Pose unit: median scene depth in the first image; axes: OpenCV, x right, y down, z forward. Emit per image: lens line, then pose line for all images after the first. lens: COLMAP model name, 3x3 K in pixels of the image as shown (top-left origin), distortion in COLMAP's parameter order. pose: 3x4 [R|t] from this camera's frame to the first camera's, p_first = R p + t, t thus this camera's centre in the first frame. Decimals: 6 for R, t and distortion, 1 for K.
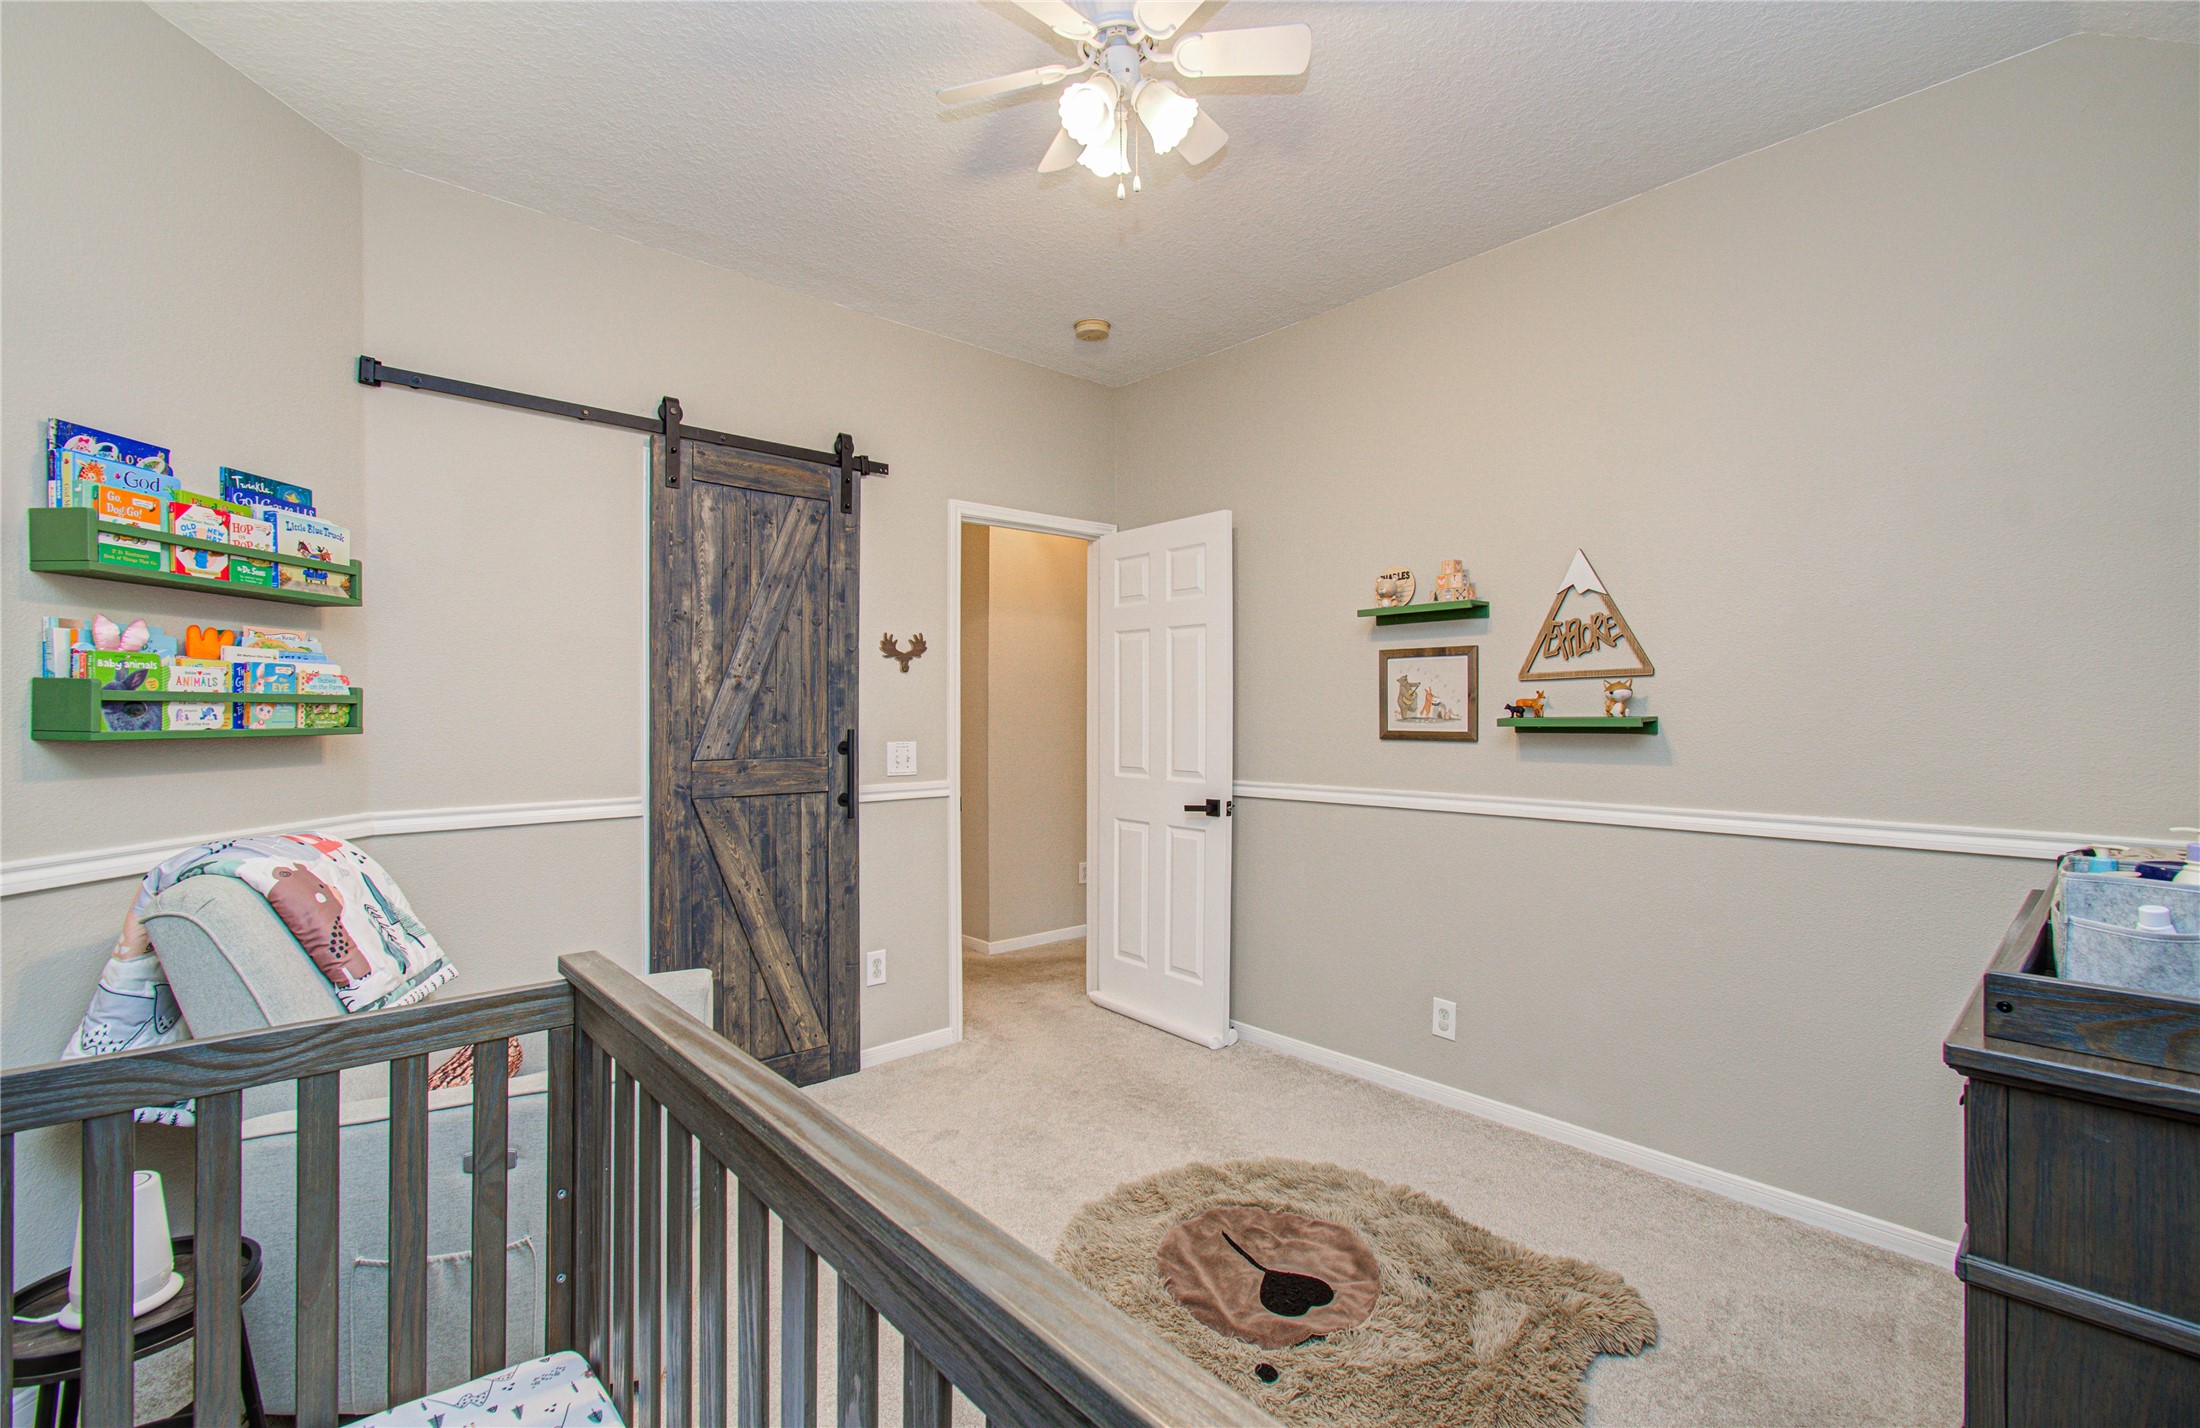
lens RADIAL K [[959.4, 0, 1092.7], [0, 959.4, 705.9], [0, 0, 1]] dist [0.004221, 0.000660]
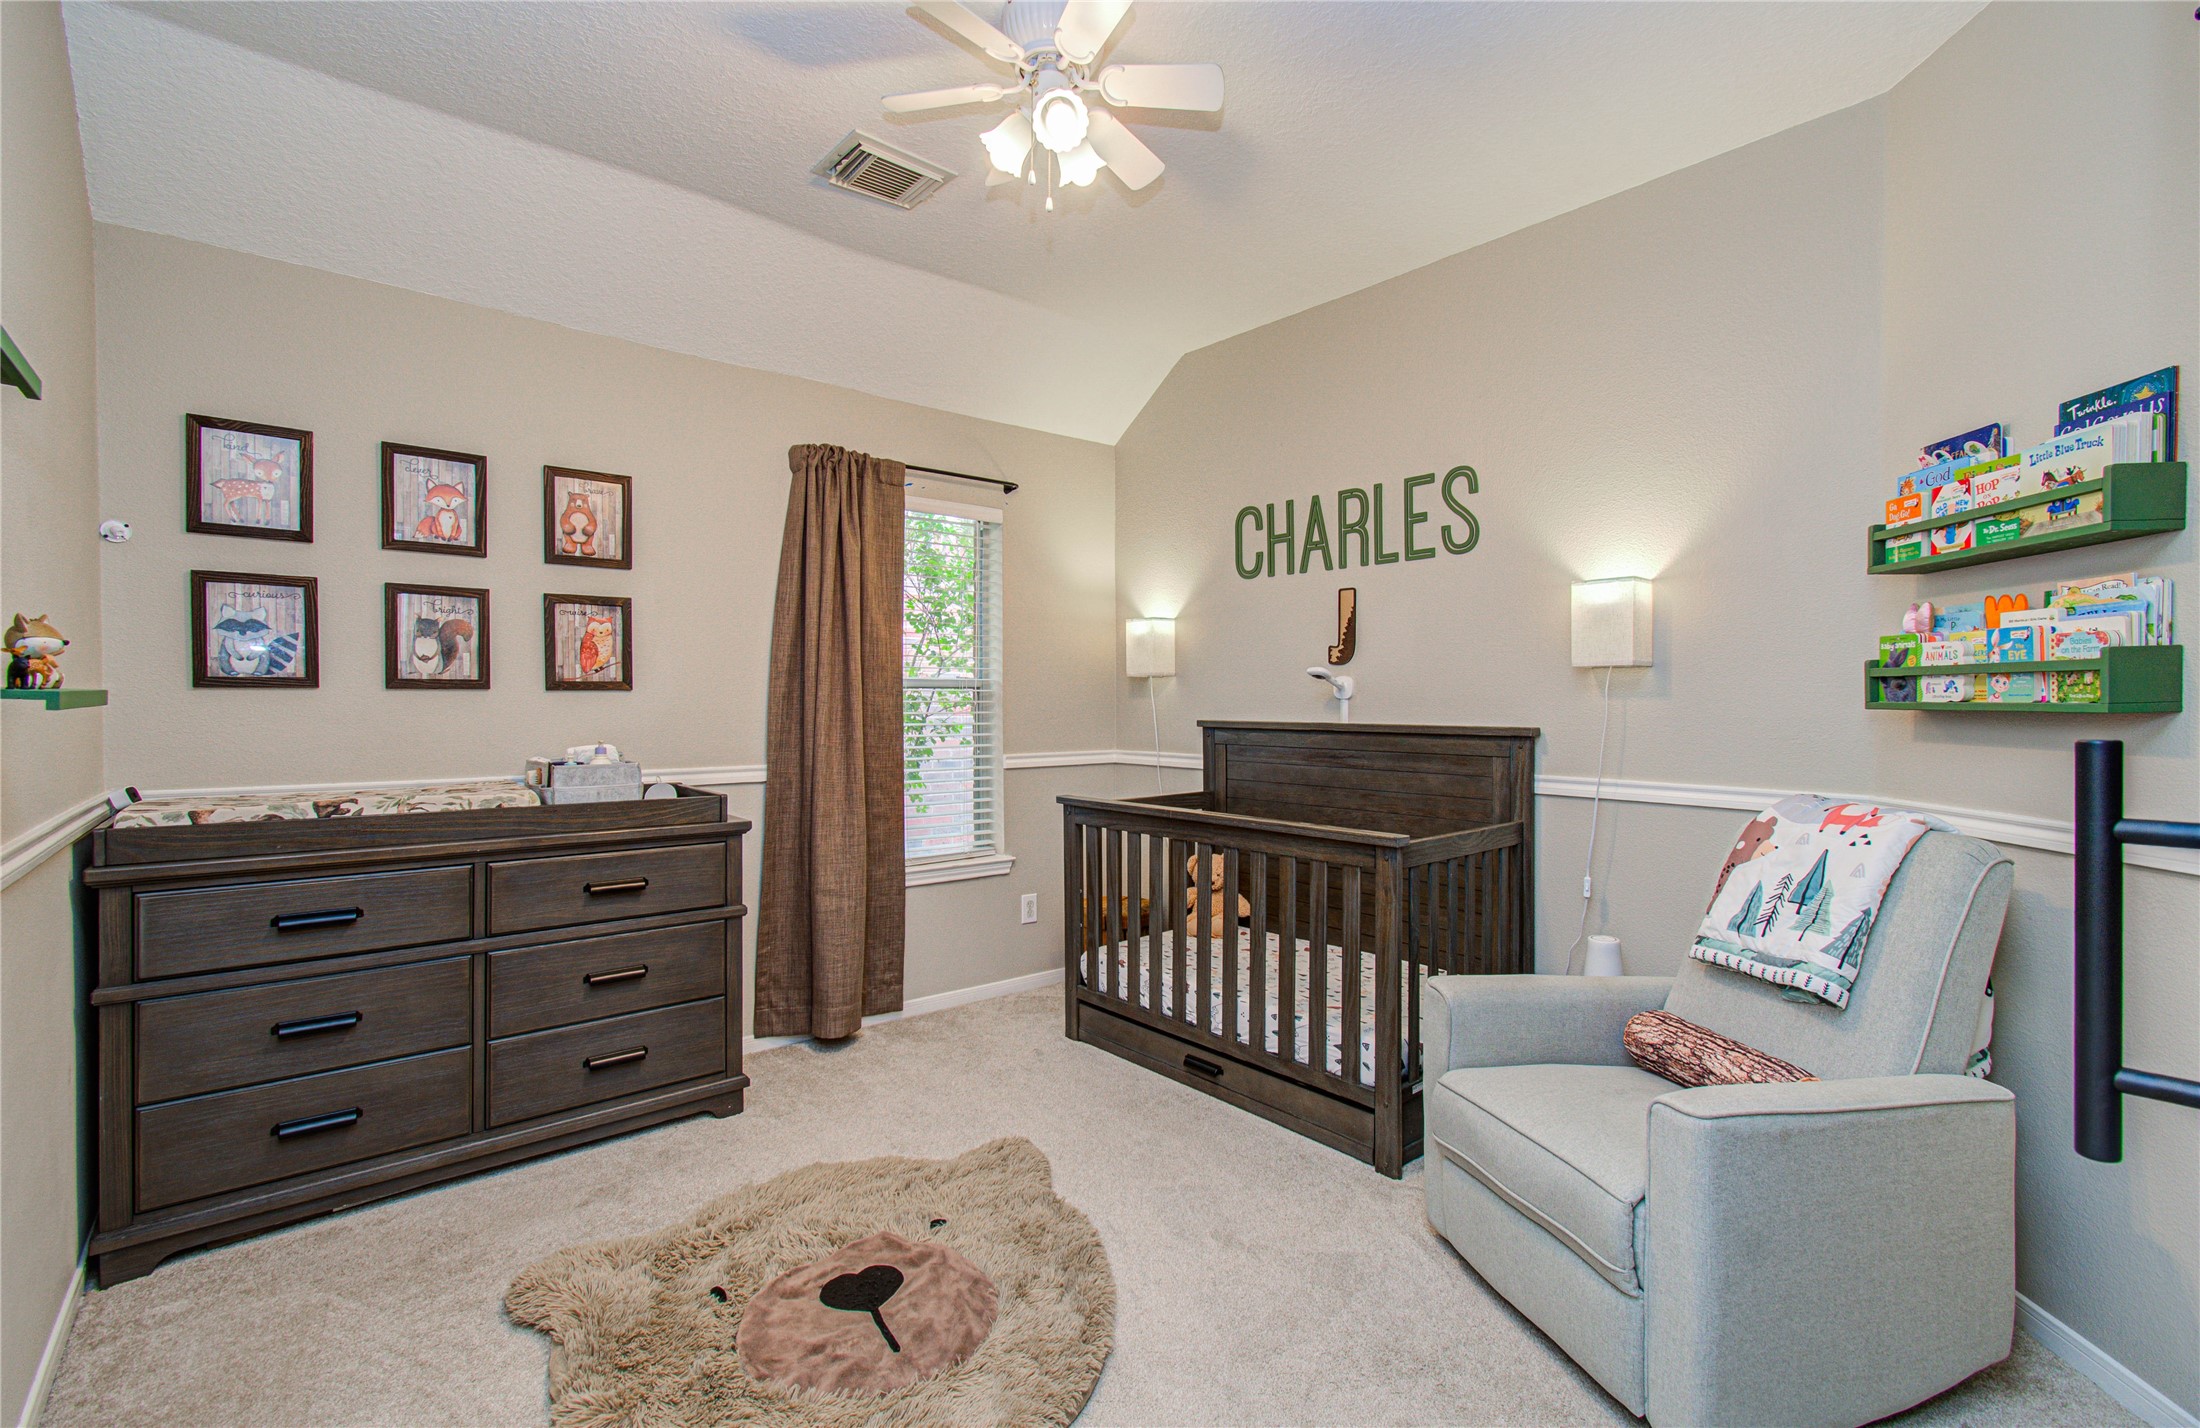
lens RADIAL K [[959.4, 0, 1092.7], [0, 959.4, 705.9], [0, 0, 1]] dist [0.004221, 0.000660]
pose [[-0.999116, -0.002187, 0.041980, -0.060055], [-0.002181, 0.999998, 0.000169, 0.028942], [-0.041980, 0.000078, -0.999118, 1.955300]]
